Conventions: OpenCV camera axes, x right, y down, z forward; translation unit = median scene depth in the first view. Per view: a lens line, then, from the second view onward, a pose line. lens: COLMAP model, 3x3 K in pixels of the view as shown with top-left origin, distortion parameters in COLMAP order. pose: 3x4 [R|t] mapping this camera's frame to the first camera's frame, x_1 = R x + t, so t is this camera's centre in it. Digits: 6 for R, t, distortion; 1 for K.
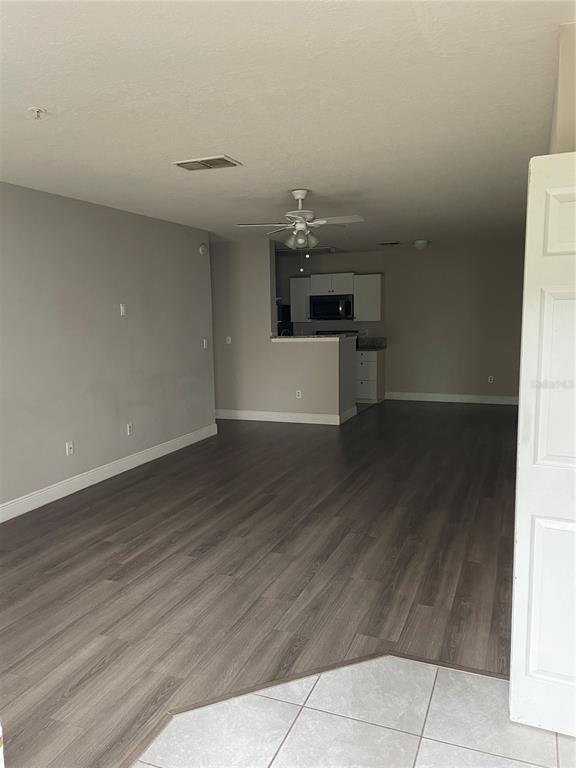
lens RADIAL K [[576.5, 0, 295.3], [0, 576.5, 382.8], [0, 0, 1]] dist [0.066158, -0.032465]
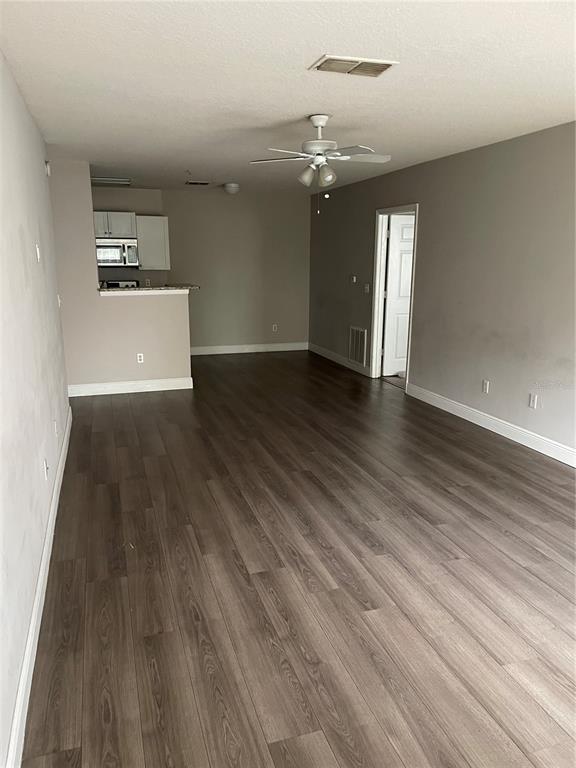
lens RADIAL K [[576.5, 0, 290.5], [0, 576.5, 388.2], [0, 0, 1]] dist [0.066158, -0.032465]
pose [[0.765632, -0.121432, 0.631713, -0.625529], [0.059838, 0.991208, 0.118013, -0.039543], [-0.640489, -0.052554, 0.766167, 0.357069]]
